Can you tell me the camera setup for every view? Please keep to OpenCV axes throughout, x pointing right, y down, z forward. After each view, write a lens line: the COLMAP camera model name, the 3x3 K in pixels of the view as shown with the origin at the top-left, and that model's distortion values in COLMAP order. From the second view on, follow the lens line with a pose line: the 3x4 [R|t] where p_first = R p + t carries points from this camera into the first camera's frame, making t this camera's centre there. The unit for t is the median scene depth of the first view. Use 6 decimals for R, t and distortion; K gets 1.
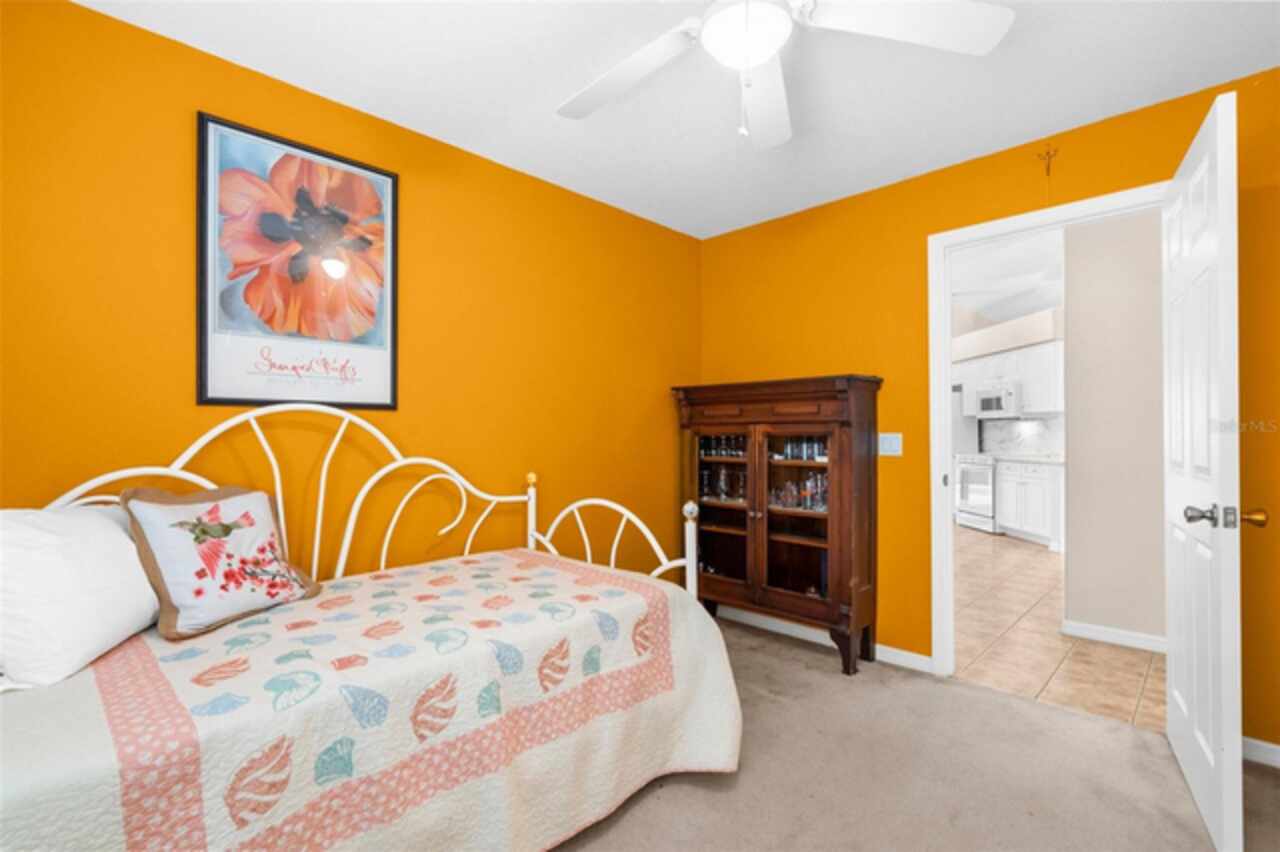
lens RADIAL K [[585.7, 0, 634.1], [0, 585.7, 427.0], [0, 0, 1]] dist [-0.000469, 0.001601]
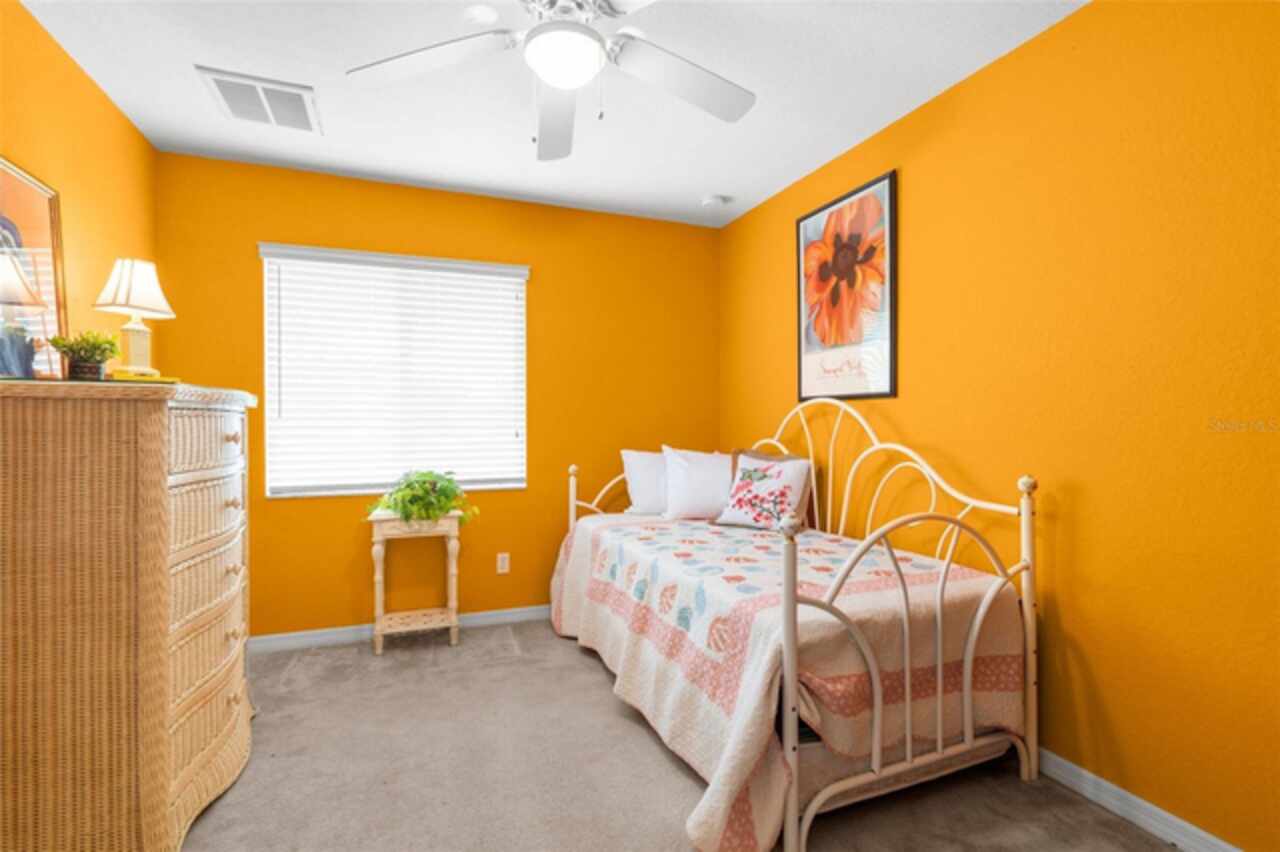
lens RADIAL K [[585.7, 0, 635.0], [0, 585.7, 424.4], [0, 0, 1]] dist [-0.000469, 0.001601]
pose [[-0.396005, 0.002294, -0.918245, 0.821690], [0.008333, 0.999965, -0.001096, 0.018755], [0.918210, -0.008086, -0.396011, 1.107432]]
